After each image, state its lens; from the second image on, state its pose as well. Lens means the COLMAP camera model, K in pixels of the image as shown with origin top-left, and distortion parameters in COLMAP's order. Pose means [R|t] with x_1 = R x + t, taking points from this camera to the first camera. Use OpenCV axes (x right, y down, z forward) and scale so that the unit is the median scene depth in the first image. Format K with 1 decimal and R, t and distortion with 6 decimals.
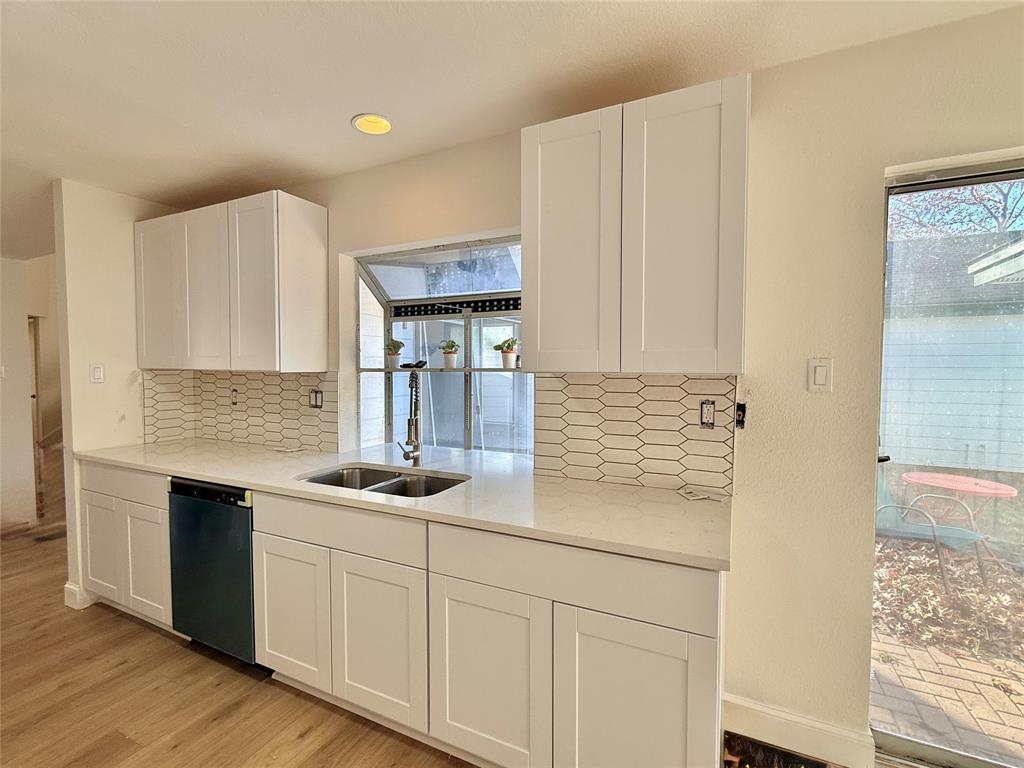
lens RADIAL K [[459.9, 0, 512.4], [0, 459.9, 380.1], [0, 0, 1]] dist [-0.001885, -0.000597]
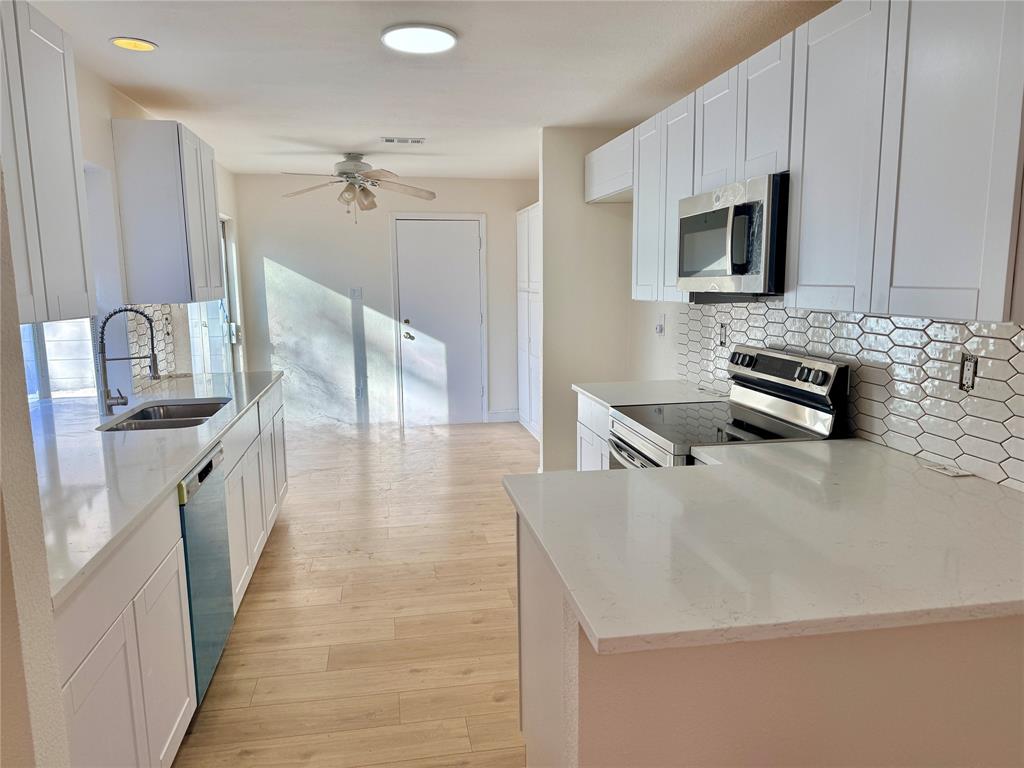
lens RADIAL K [[722.5, 0, 509.1], [0, 722.5, 389.4], [0, 0, 1]] dist [0.043490, -0.000787]
pose [[-0.586261, -0.115431, 0.801857, -1.649642], [0.041371, 0.984239, 0.171933, -0.068549], [-0.809065, 0.133972, -0.572245, 1.077818]]
